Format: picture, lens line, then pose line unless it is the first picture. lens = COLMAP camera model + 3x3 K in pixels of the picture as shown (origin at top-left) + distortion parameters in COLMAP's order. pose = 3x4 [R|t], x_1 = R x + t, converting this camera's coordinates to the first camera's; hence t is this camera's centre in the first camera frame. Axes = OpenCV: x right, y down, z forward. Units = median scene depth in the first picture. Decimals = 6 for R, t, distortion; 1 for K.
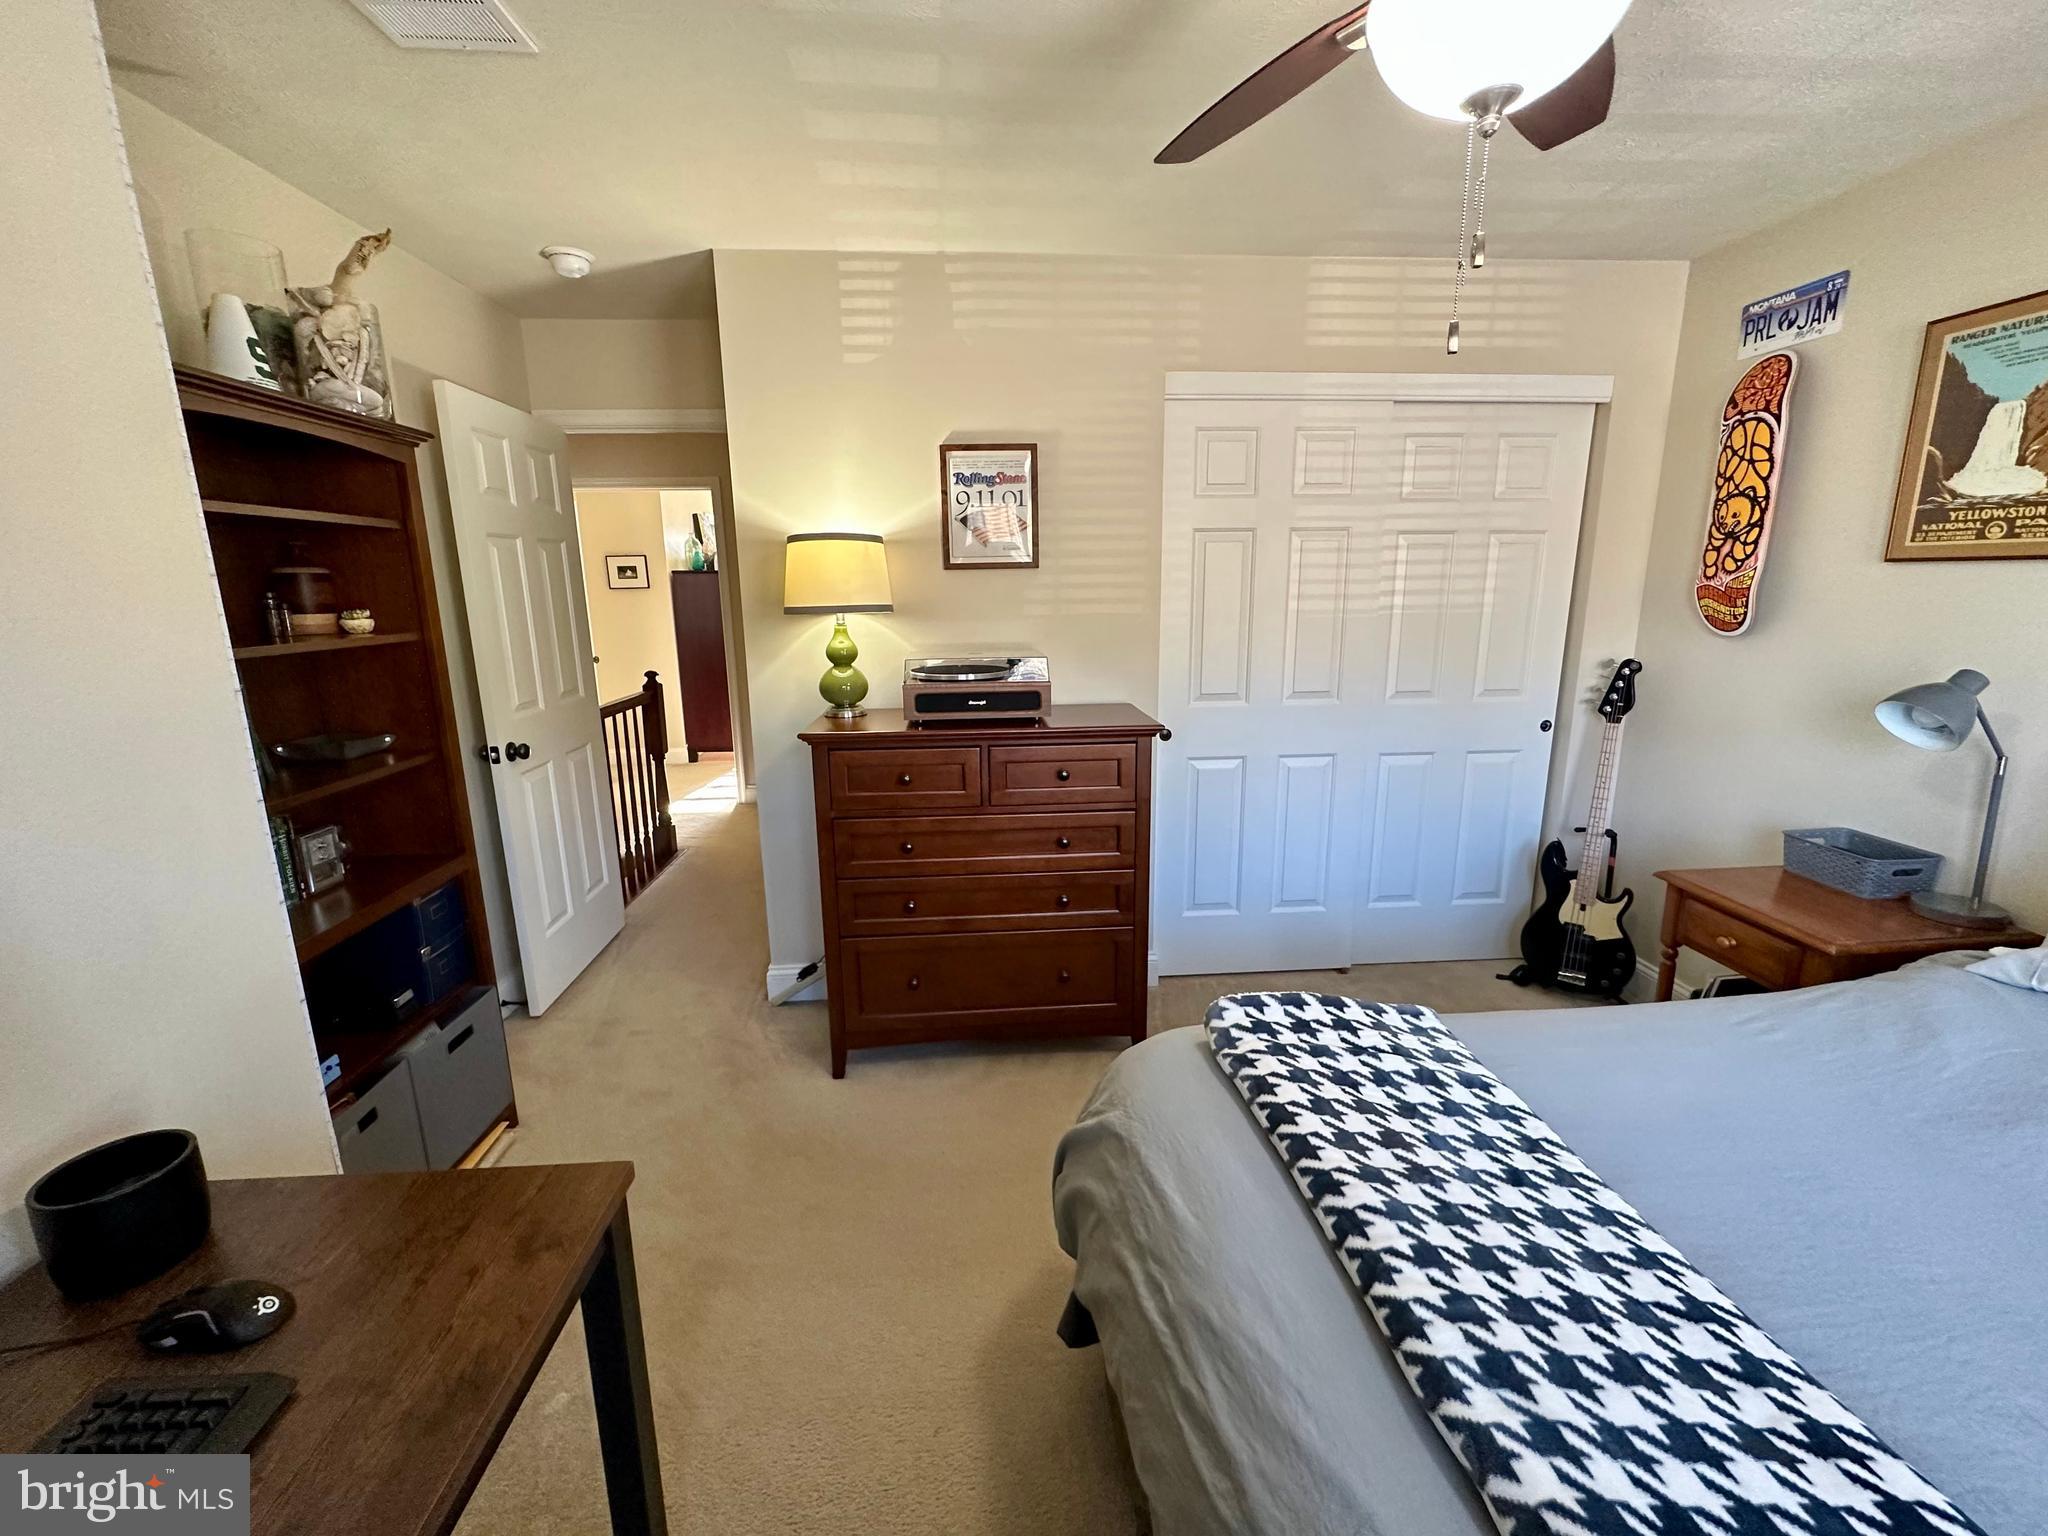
lens RADIAL K [[822.1, 0, 1023.3], [0, 822.1, 753.1], [0, 0, 1]] dist [-0.006801, 0.002122]
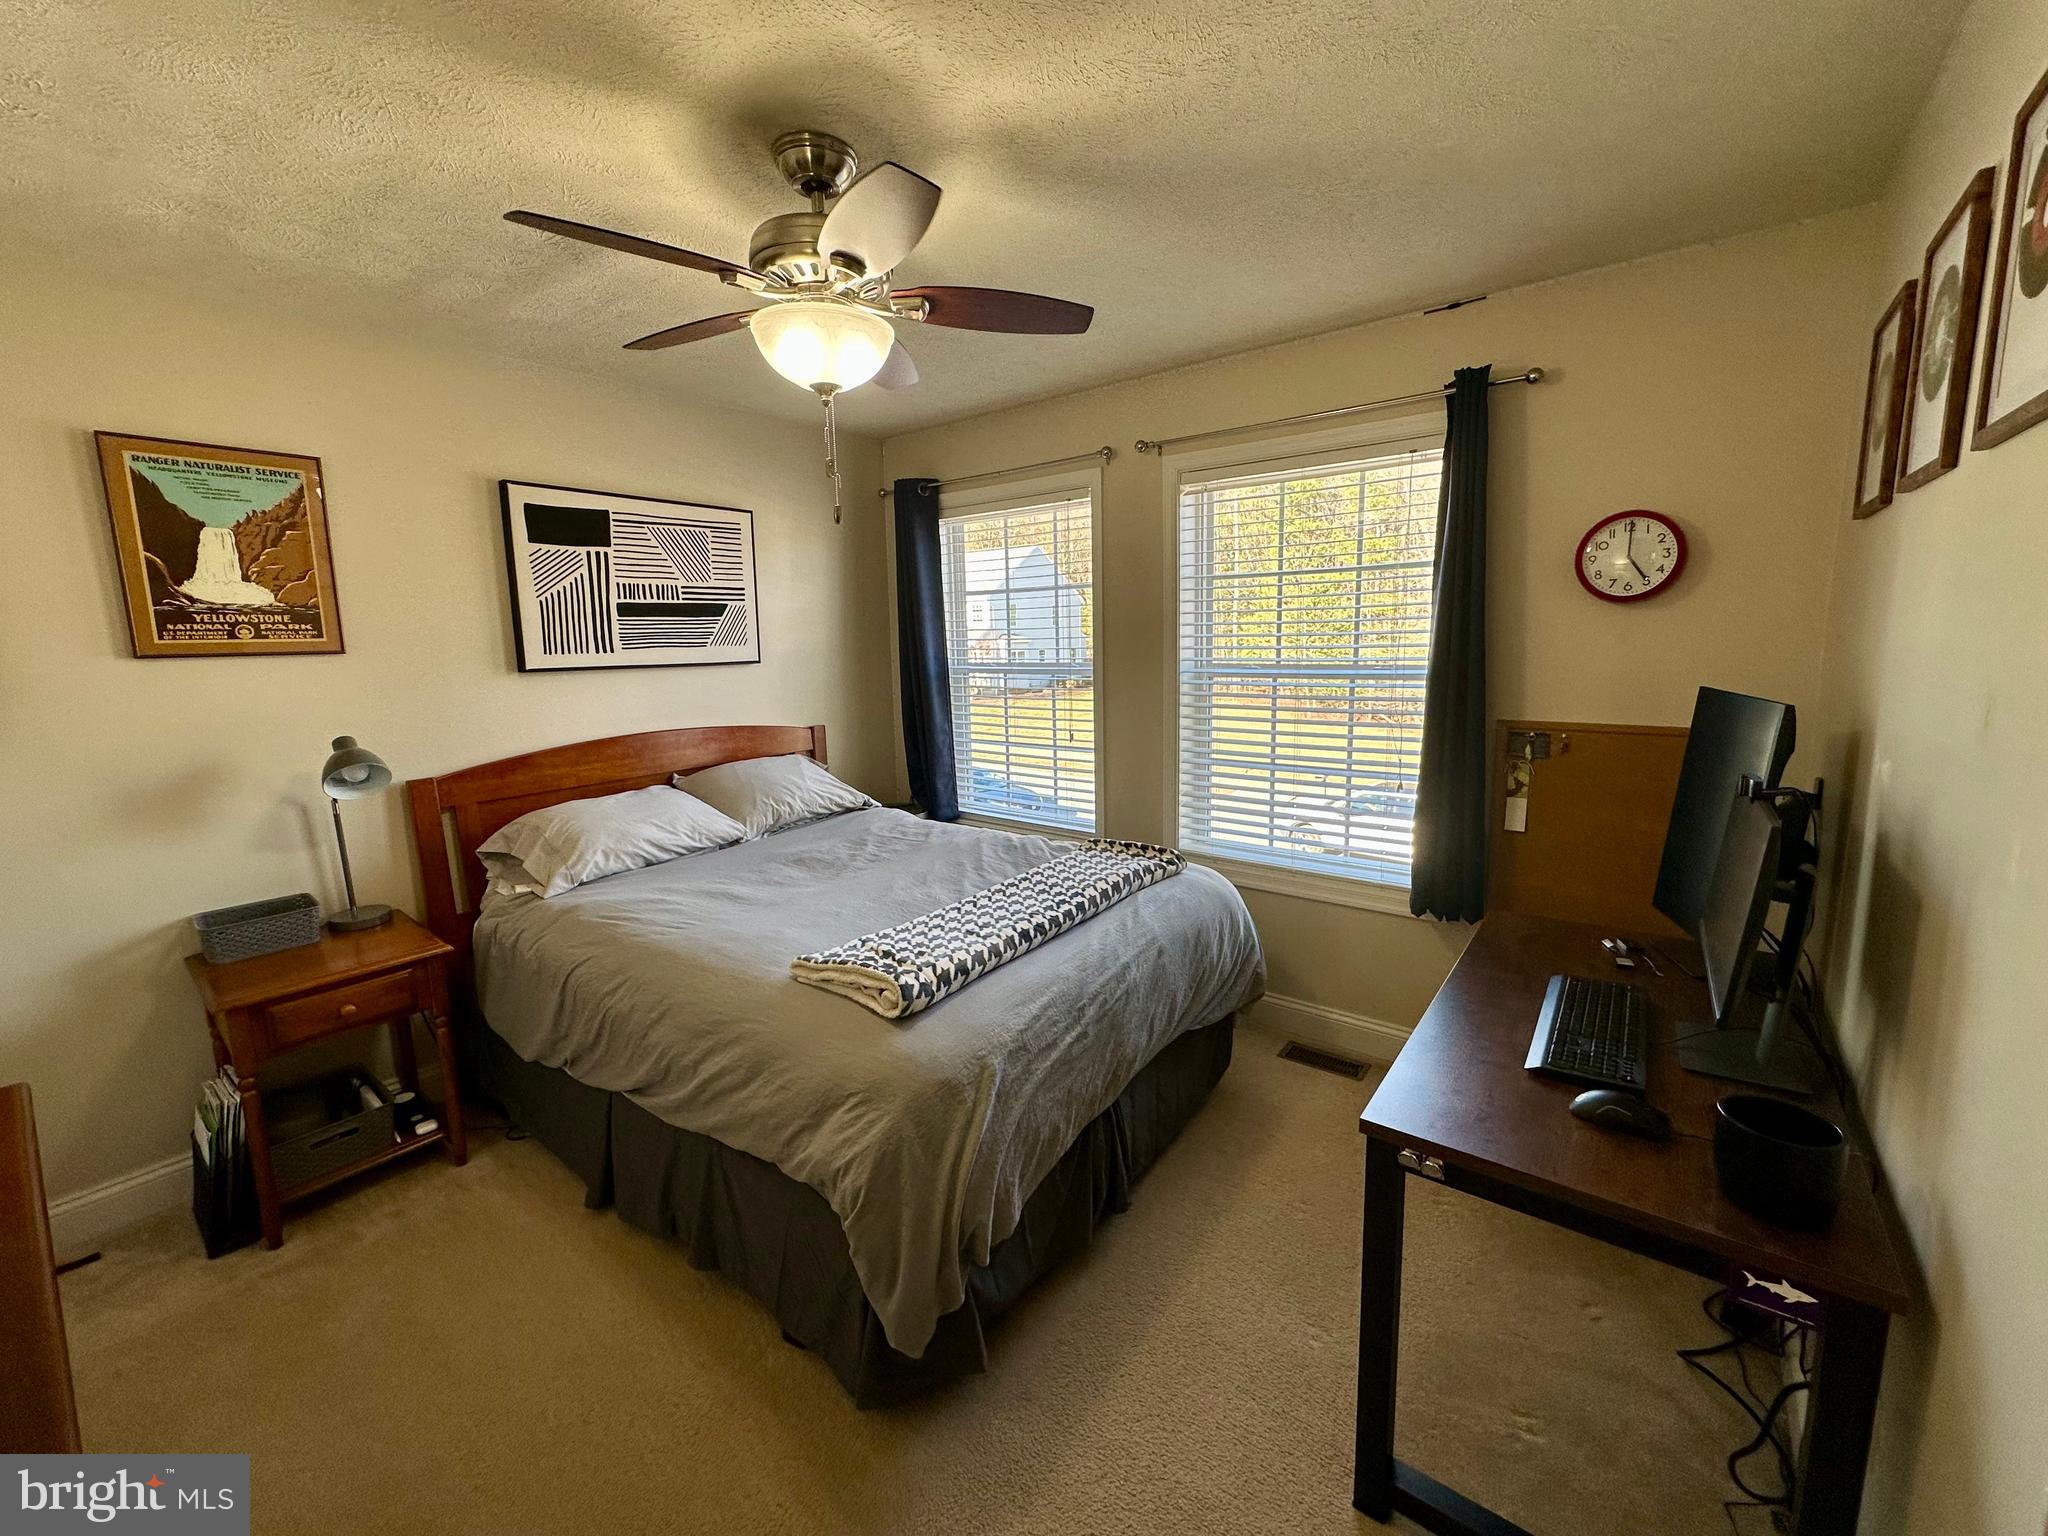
lens RADIAL K [[822.1, 0, 1023.3], [0, 822.1, 753.1], [0, 0, 1]] dist [-0.006801, 0.002122]
pose [[-0.743297, -0.065665, 0.665730, -0.496524], [0.170960, 0.943478, 0.283940, -0.246237], [-0.646747, 0.324865, -0.690059, 1.133135]]
